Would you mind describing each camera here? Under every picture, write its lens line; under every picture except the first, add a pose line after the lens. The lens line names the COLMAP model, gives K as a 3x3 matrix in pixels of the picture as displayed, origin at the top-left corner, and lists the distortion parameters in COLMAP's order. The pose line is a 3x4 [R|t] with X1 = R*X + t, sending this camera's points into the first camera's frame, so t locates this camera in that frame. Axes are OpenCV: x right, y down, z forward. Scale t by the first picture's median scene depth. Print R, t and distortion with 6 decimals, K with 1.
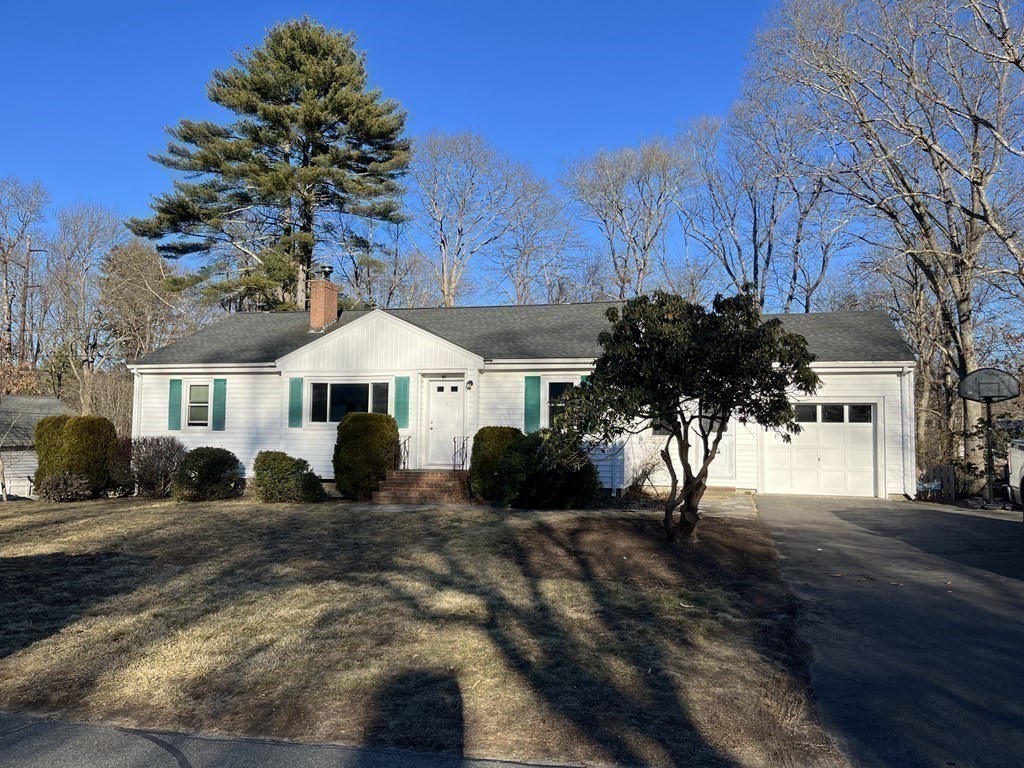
lens RADIAL K [[801.1, 0, 502.5], [0, 801.1, 383.5], [0, 0, 1]] dist [0.042579, -0.000245]
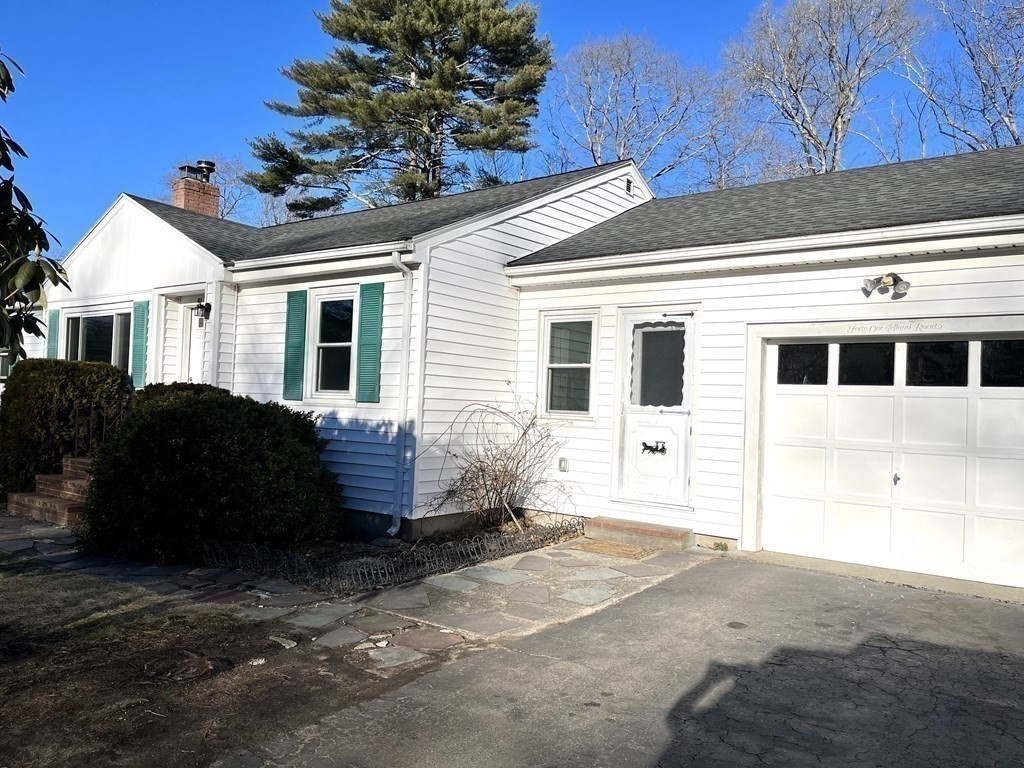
lens RADIAL K [[778.7, 0, 512.0], [0, 778.7, 384.0], [0, 0, 1]] dist [0.045302, -0.040056]
pose [[0.929185, 0.010605, -0.369464, 0.340781], [-0.001270, 0.999674, 0.025501, 0.036199], [0.369614, -0.023226, 0.928895, 0.543609]]
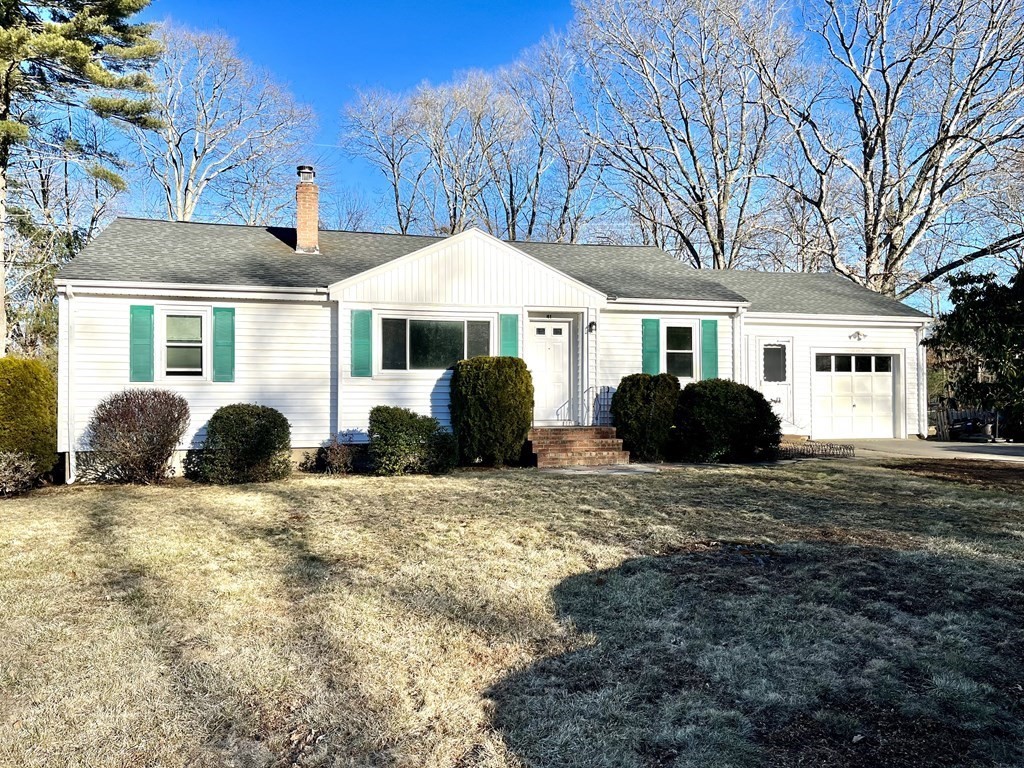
lens RADIAL K [[778.7, 0, 512.0], [0, 778.7, 384.0], [0, 0, 1]] dist [0.045302, -0.040056]
pose [[0.863884, -0.003855, 0.503676, -0.506380], [-0.021346, 0.998792, 0.044256, 0.026434], [-0.503238, -0.048983, 0.862758, 0.306625]]
